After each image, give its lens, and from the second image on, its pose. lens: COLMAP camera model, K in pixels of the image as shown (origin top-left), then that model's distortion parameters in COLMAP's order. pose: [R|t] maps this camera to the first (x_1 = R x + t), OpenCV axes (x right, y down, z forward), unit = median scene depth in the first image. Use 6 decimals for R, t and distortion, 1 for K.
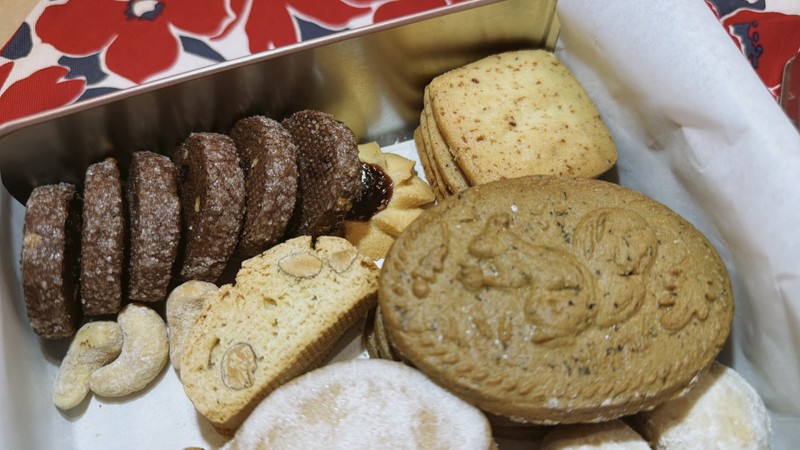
lens RADIAL K [[593.0, 0, 400.0], [0, 593.0, 225.0], [0, 0, 1]] dist [0.148615, -0.436462]
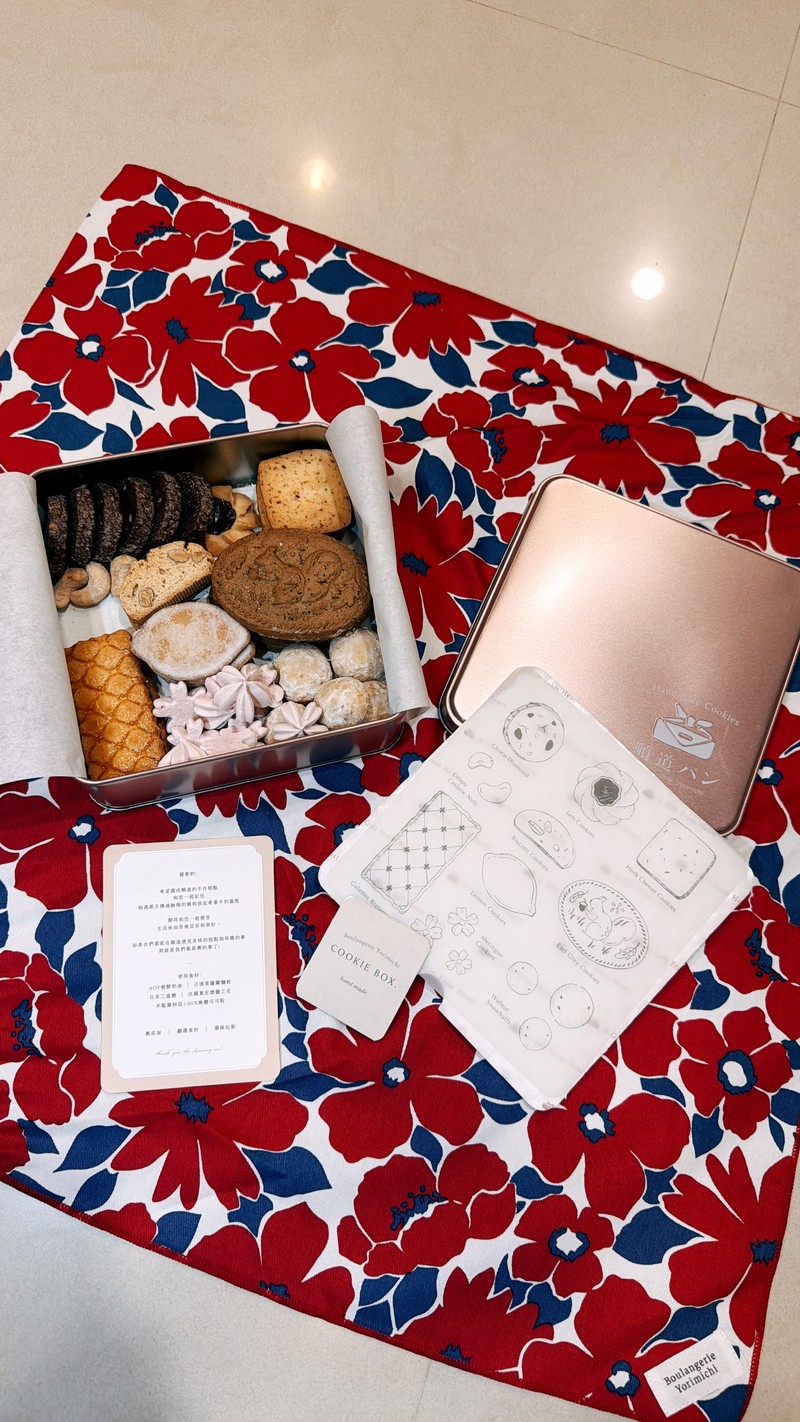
lens RADIAL K [[1036.7, 0, 407.9], [0, 1036.7, 713.1], [0, 0, 1]] dist [0.172387, -0.404432]
pose [[0.990195, 0.136742, 0.028556, 0.607239], [-0.139600, 0.961242, 0.237750, -0.391598], [0.005061, -0.239405, 0.970907, -2.720816]]
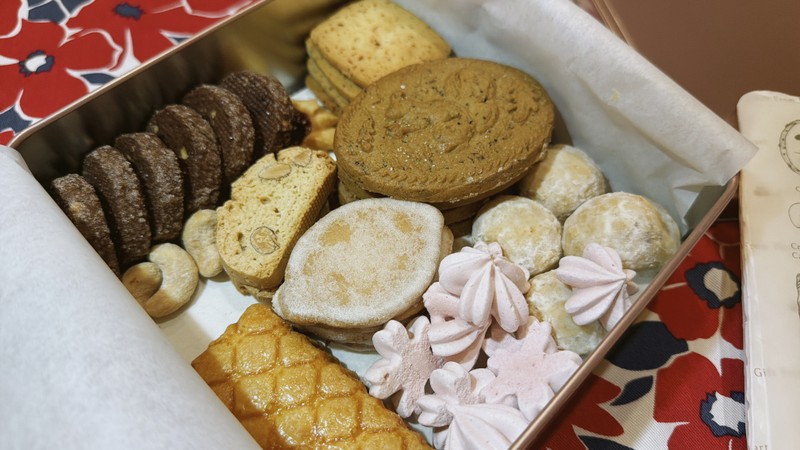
lens RADIAL K [[593.0, 0, 400.0], [0, 593.0, 225.0], [0, 0, 1]] dist [0.148615, -0.436462]
pose [[0.911035, -0.332485, 0.243864, -0.286648], [0.344709, 0.938676, -0.007981, 0.299723], [-0.226256, 0.091333, 0.969777, -0.400991]]
